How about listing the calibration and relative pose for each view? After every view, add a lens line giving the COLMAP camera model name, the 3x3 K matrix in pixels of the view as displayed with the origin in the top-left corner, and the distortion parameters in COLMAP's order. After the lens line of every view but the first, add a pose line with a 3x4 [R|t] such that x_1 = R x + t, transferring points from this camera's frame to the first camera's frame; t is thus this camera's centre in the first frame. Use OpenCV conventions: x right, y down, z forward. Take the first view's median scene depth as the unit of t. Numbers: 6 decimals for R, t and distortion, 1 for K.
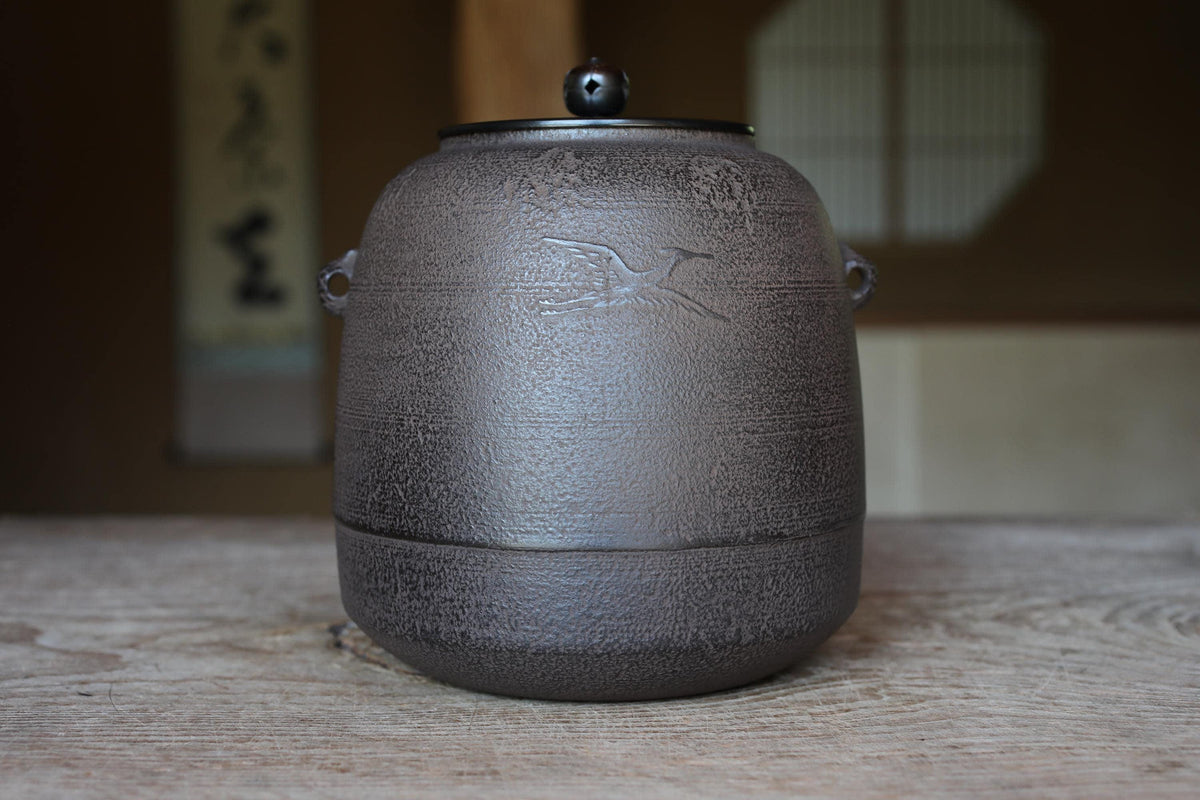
lens RADIAL K [[2013.0, 0, 595.0], [0, 2013.0, 404.1], [0, 0, 1]] dist [0.002291, 0.000000]
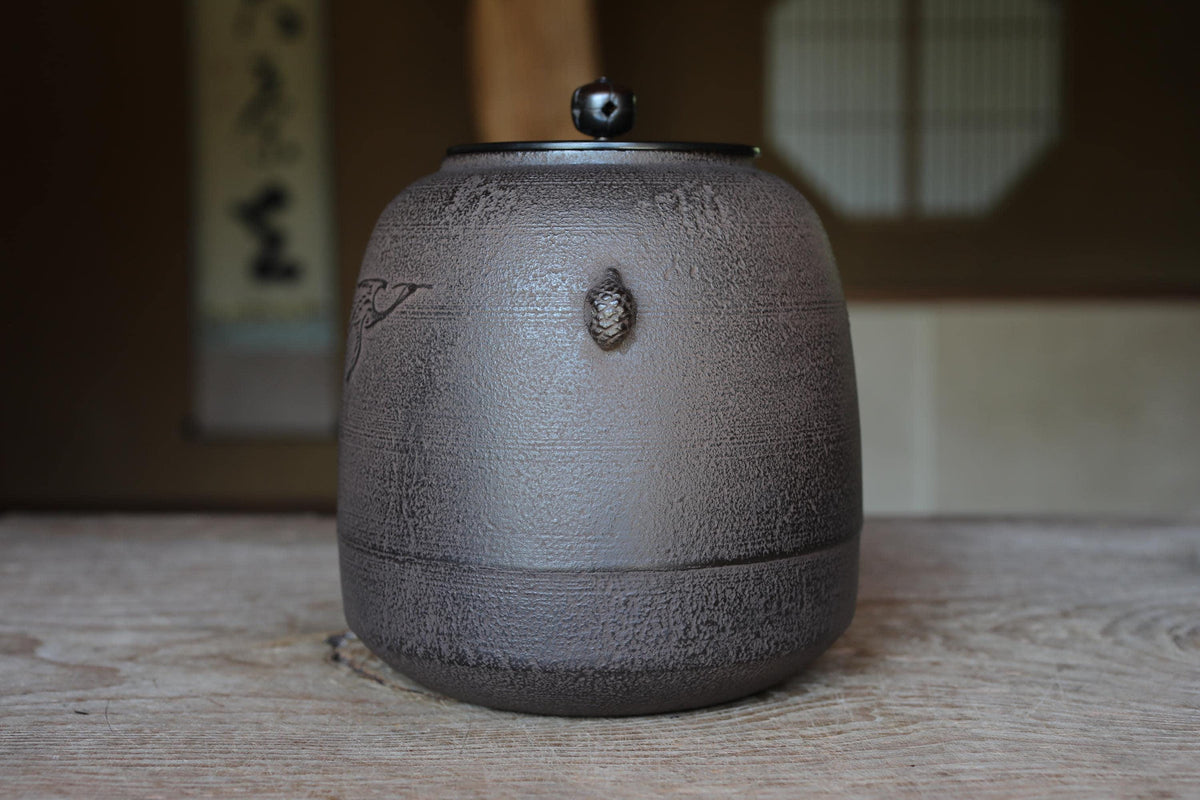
lens RADIAL K [[2013.0, 0, 591.6], [0, 2013.0, 404.8], [0, 0, 1]] dist [0.002291, 0.000000]
pose [[0.999926, 0.000094, -0.012169, 0.014026], [0.000124, 0.999840, 0.017859, -0.028165], [0.012168, -0.017860, 0.999766, 0.000727]]
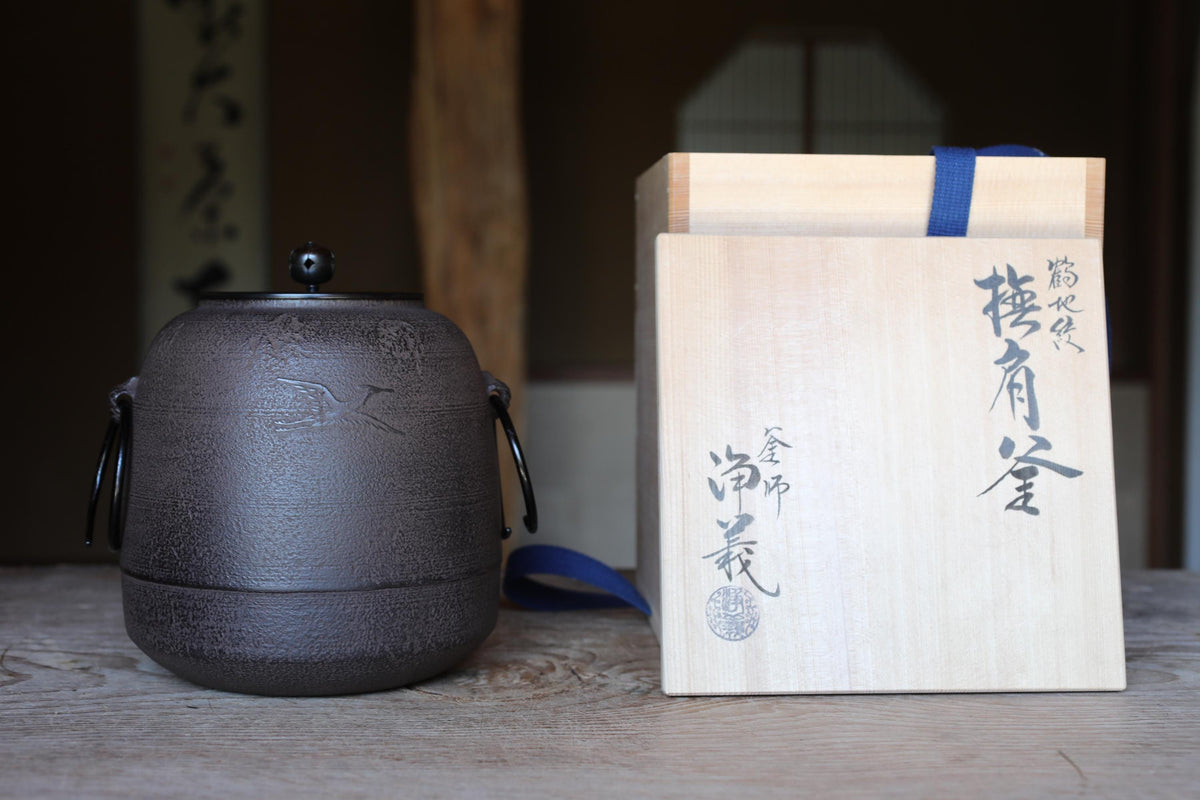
lens RADIAL K [[2013.0, 0, 609.1], [0, 2013.0, 397.3], [0, 0, 1]] dist [0.002291, 0.000000]
pose [[0.998862, 0.010384, 0.046547, -0.038369], [-0.009599, 0.999808, -0.017073, -0.045890], [-0.046716, 0.016607, 0.998770, -0.385895]]
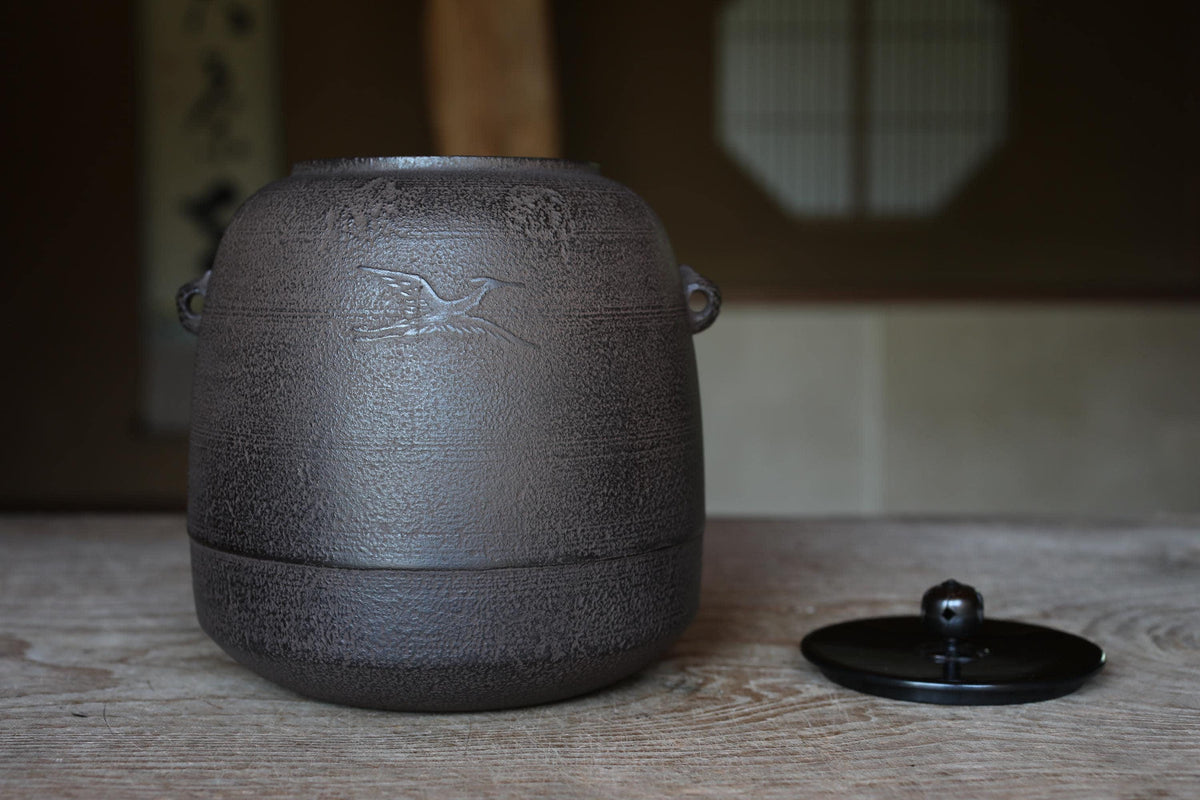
lens RADIAL K [[2013.0, 0, 604.3], [0, 2013.0, 400.3], [0, 0, 1]] dist [0.002291, 0.000000]
pose [[0.999692, 0.002838, 0.024642, -0.017009], [-0.003257, 0.999850, 0.016995, -0.031698], [-0.024590, -0.017070, 0.999552, -0.008300]]
